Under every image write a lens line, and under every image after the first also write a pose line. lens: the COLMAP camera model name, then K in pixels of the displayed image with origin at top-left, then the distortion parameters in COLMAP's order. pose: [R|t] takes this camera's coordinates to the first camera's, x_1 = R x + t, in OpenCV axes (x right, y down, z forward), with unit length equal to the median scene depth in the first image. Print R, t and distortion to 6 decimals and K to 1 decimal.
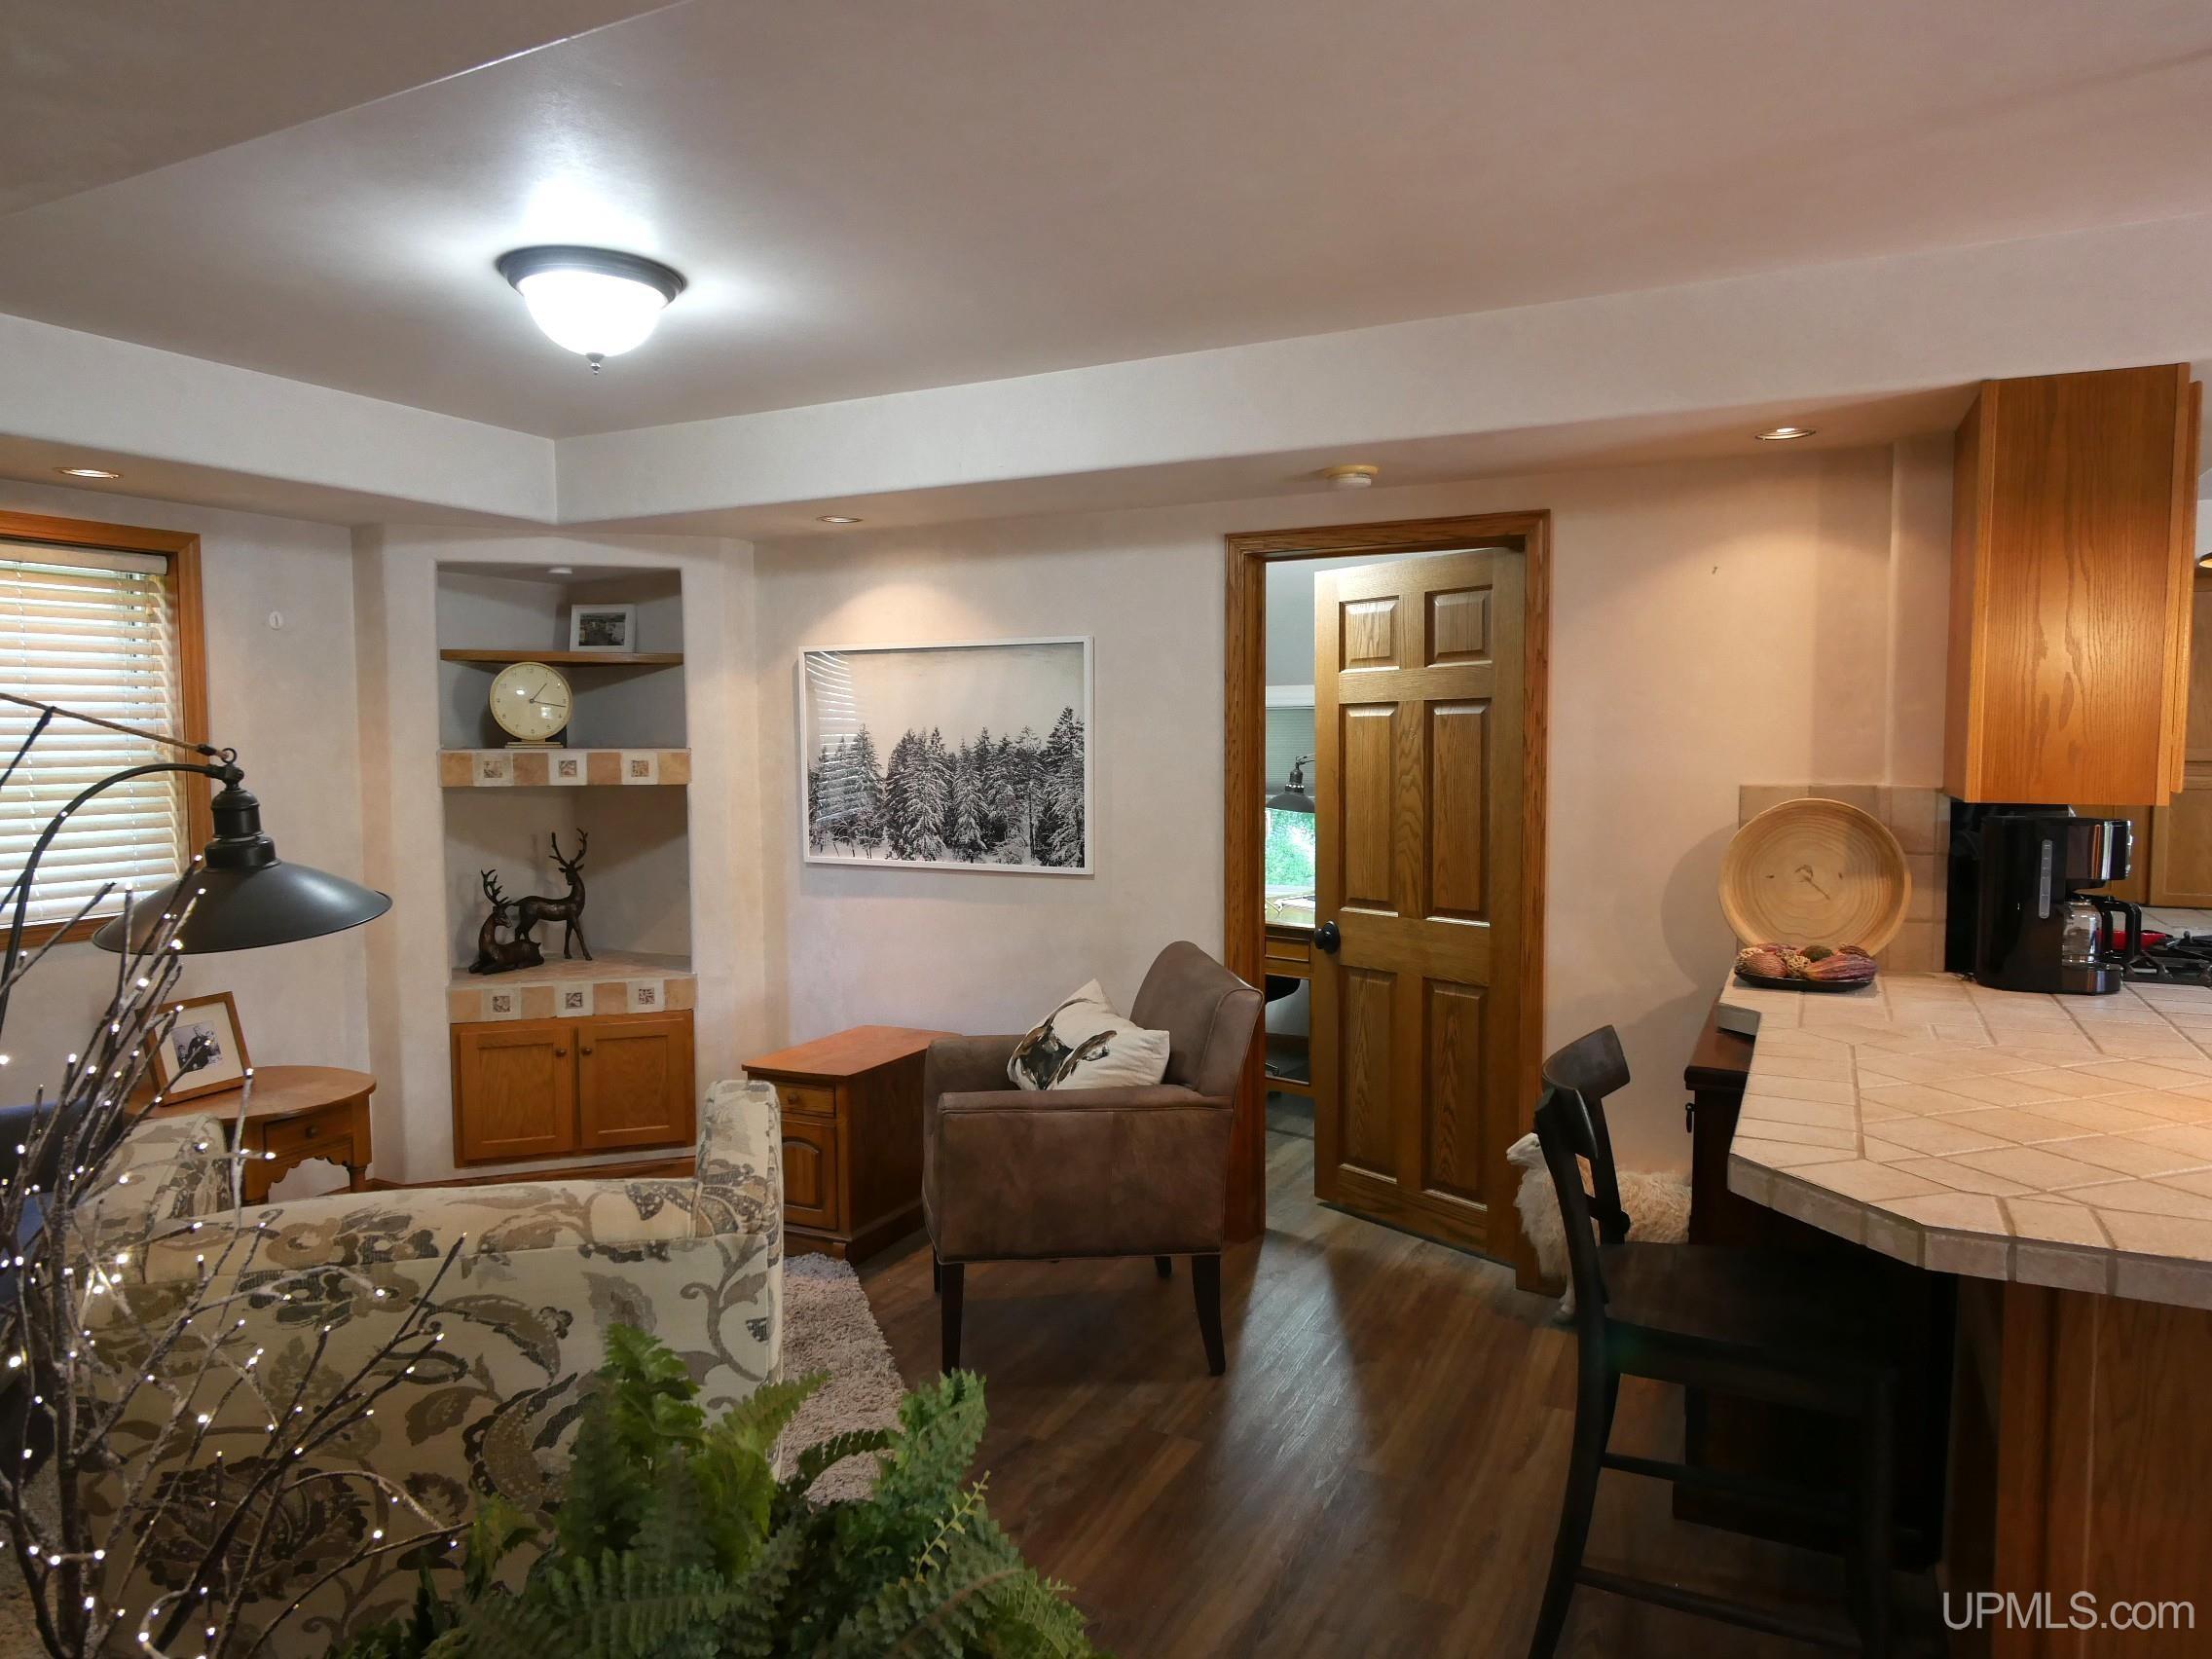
lens RADIAL K [[1412.8, 0, 1125.1], [0, 1412.8, 830.4], [0, 0, 1]] dist [-0.001284, 0.000597]
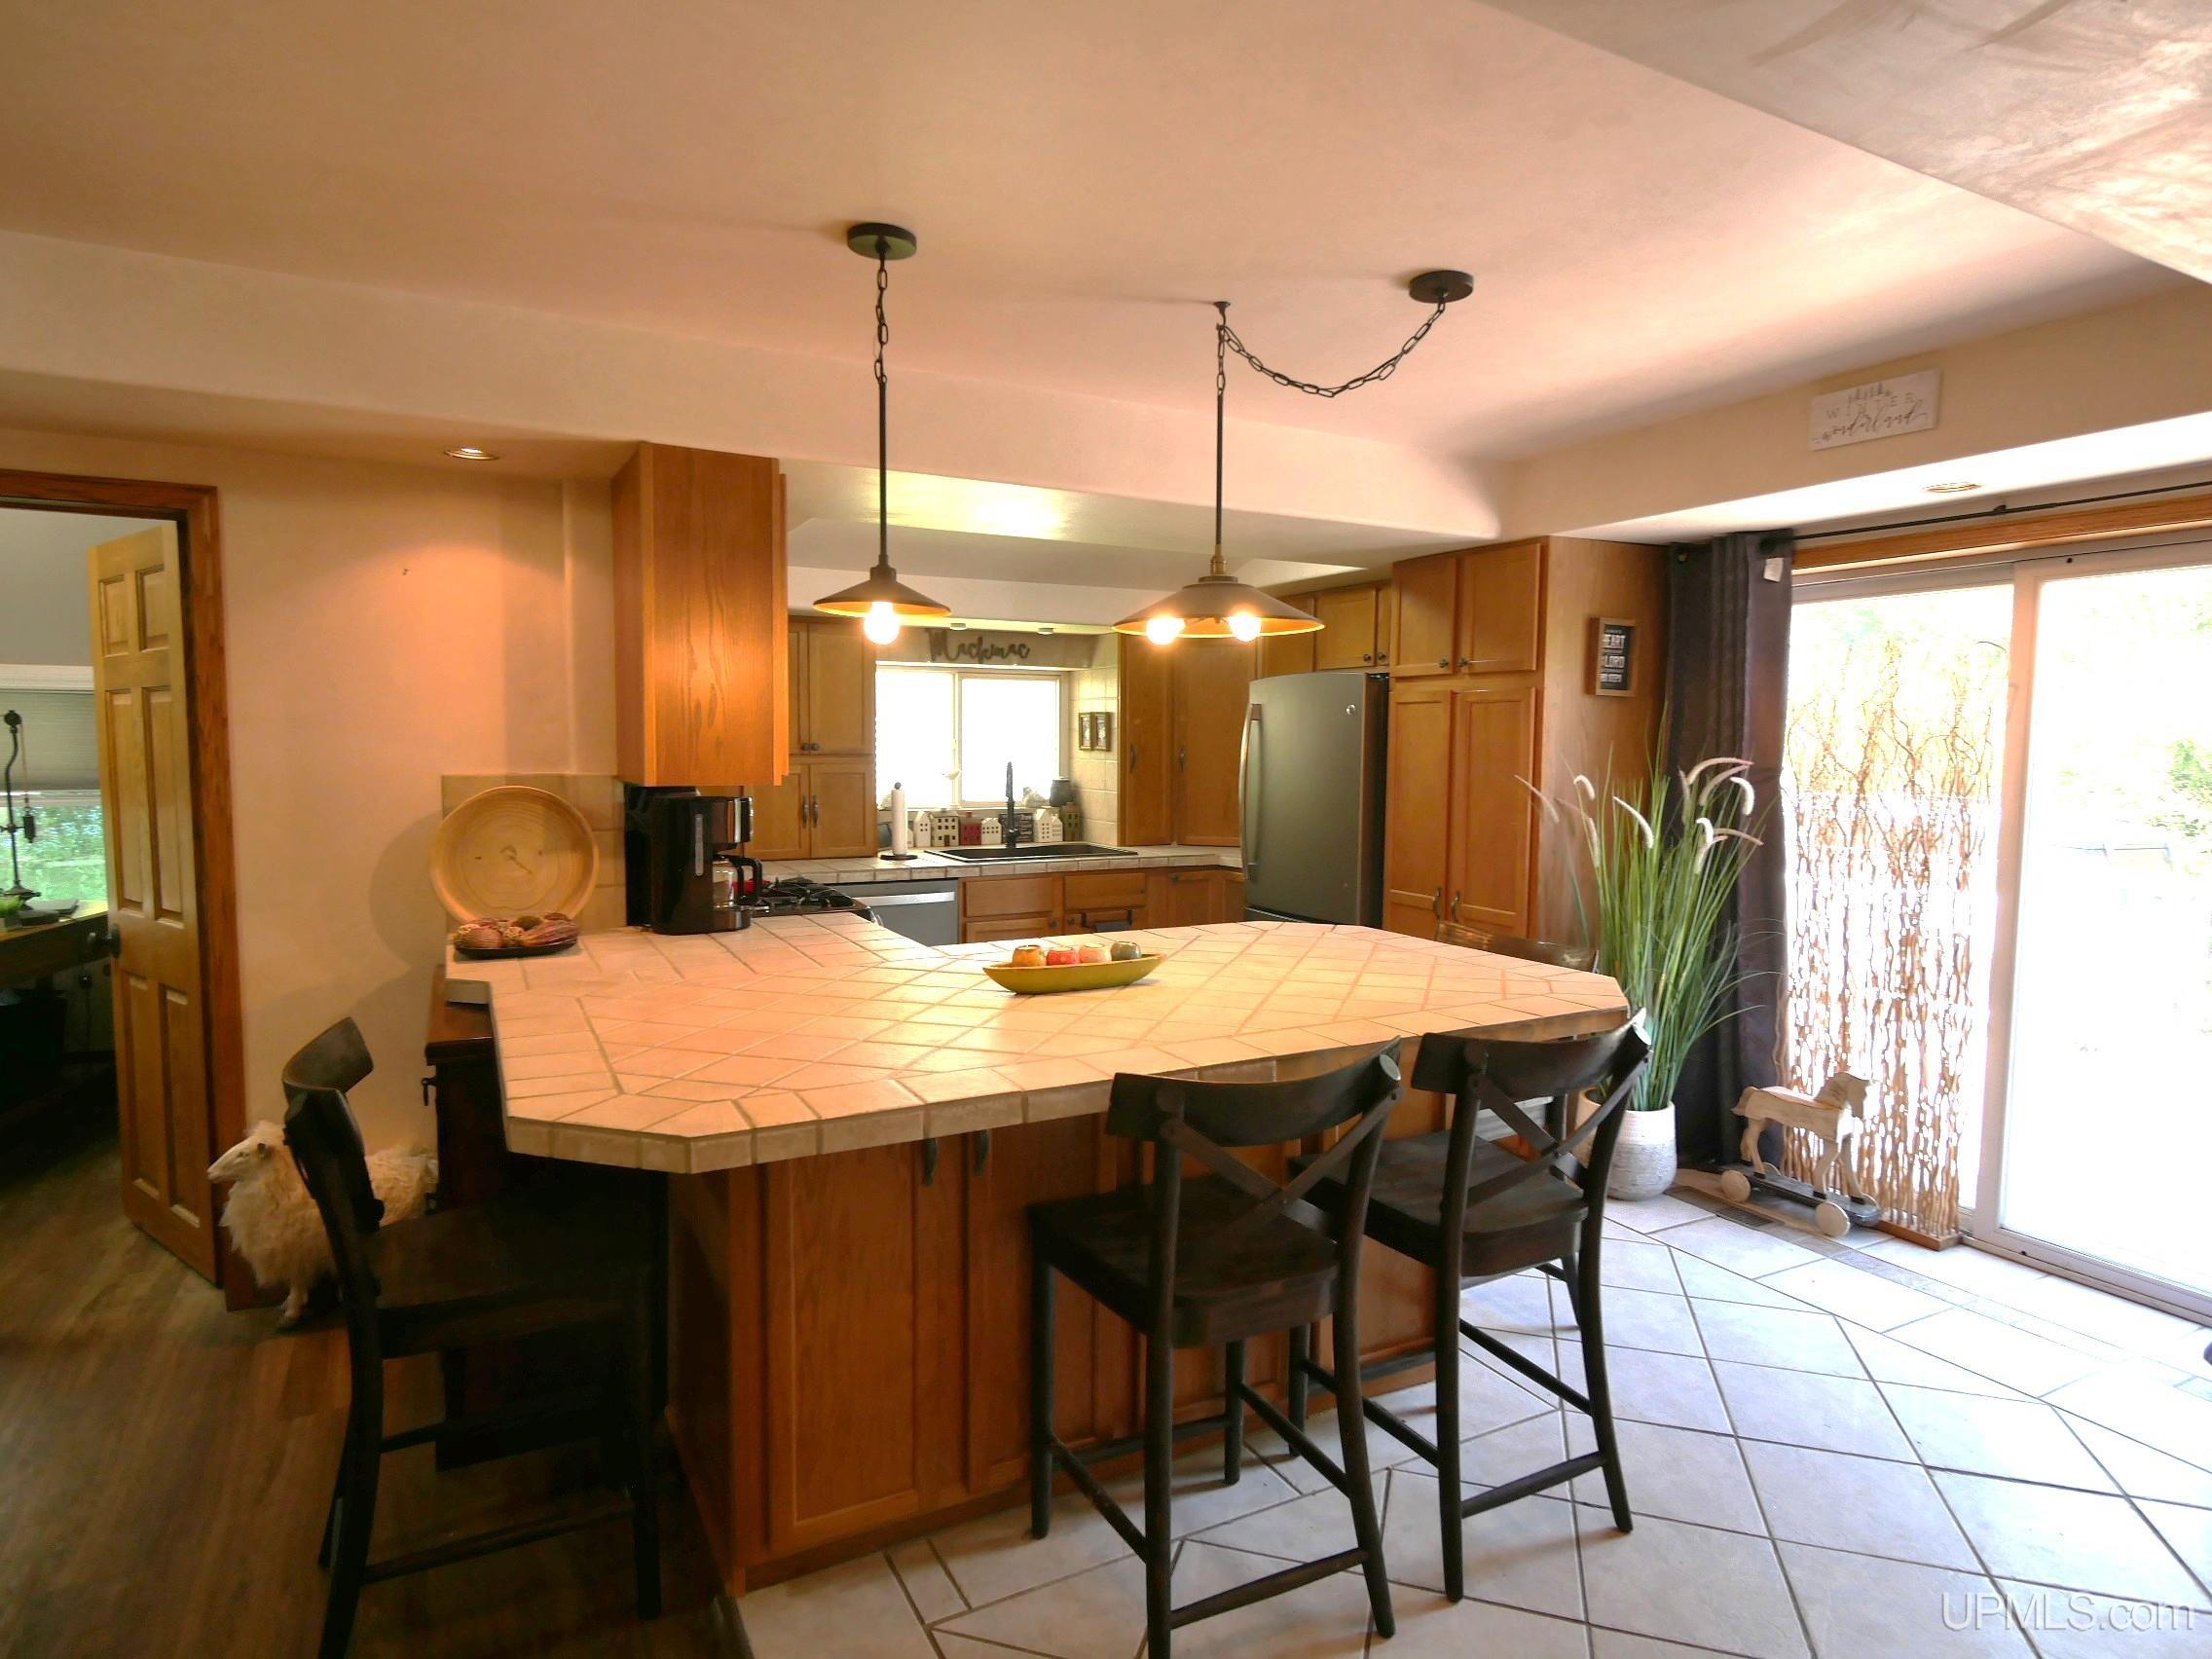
lens RADIAL K [[1219.8, 0, 1103.1], [0, 1219.8, 829.4], [0, 0, 1]] dist [-0.003565, 0.000808]
pose [[0.588574, -0.049989, 0.806896, -0.018101], [0.040973, 0.998648, 0.031982, 0.000187], [-0.807404, 0.014237, 0.589827, 0.039795]]
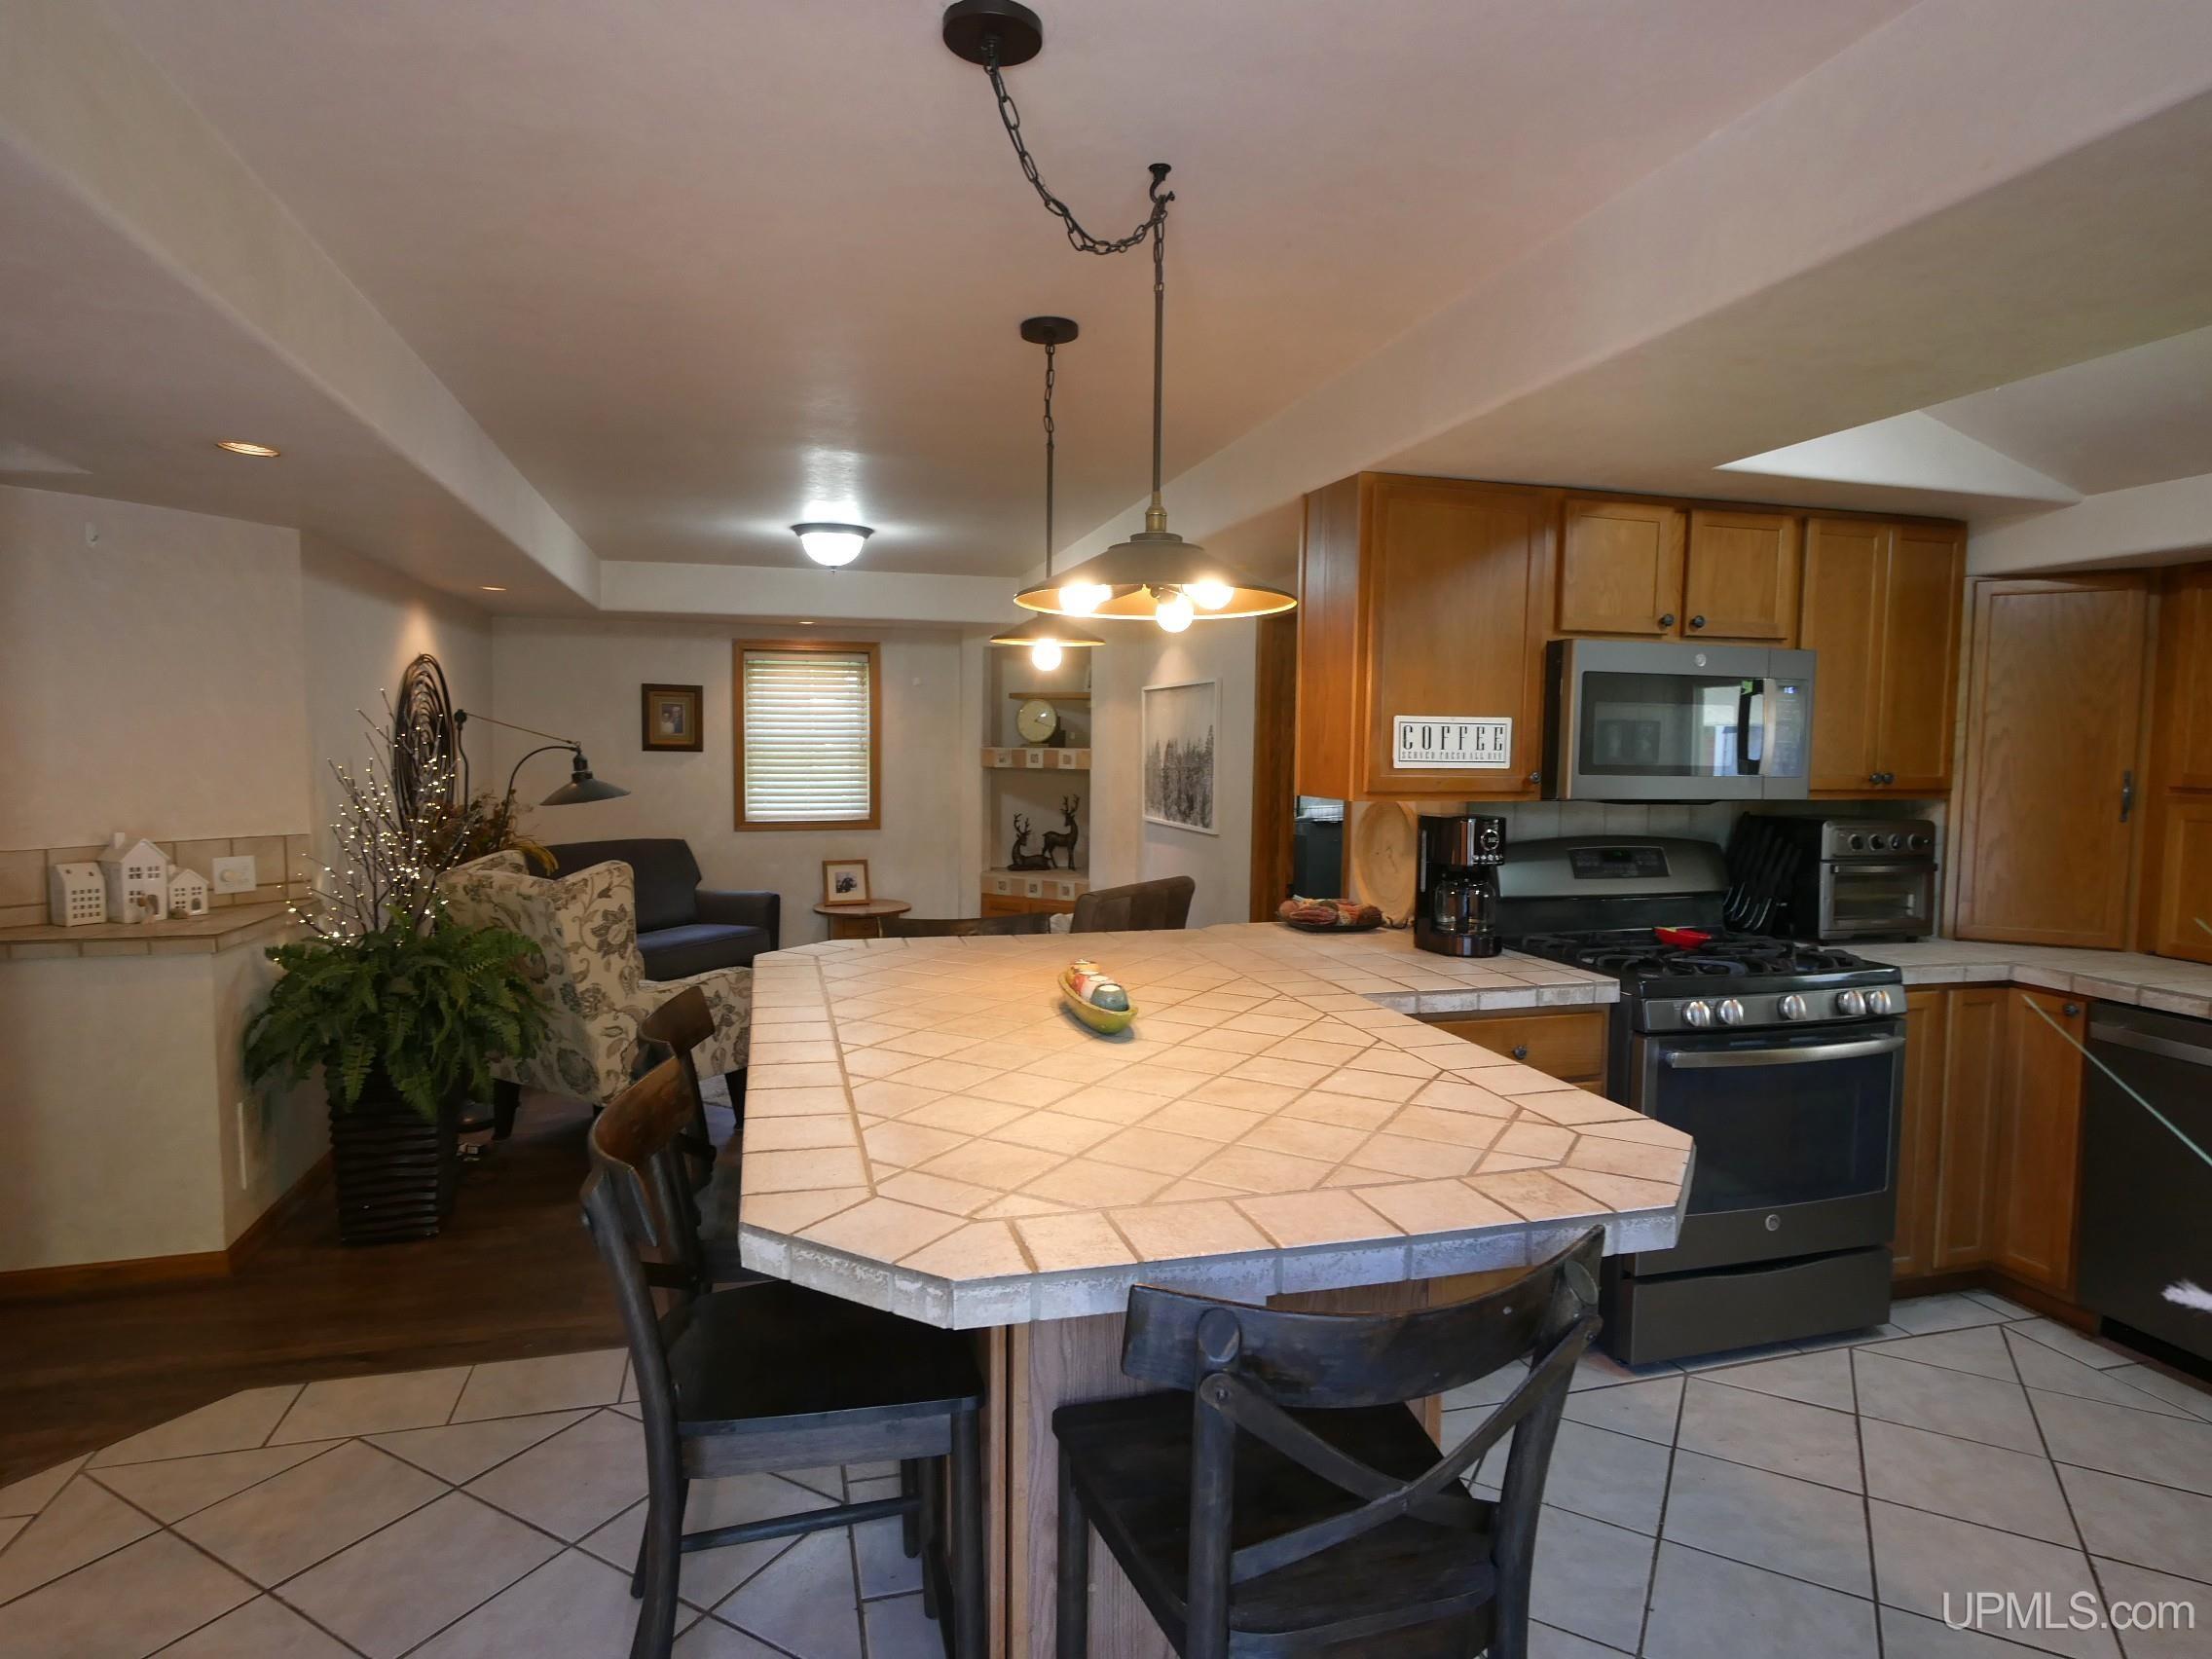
lens RADIAL K [[1219.8, 0, 1111.3], [0, 1219.8, 830.6], [0, 0, 1]] dist [-0.003565, 0.000808]
pose [[0.673449, 0.063197, -0.736528, 0.961794], [-0.060577, 0.997706, 0.030218, -0.006526], [0.736748, 0.024267, 0.675732, 0.034739]]
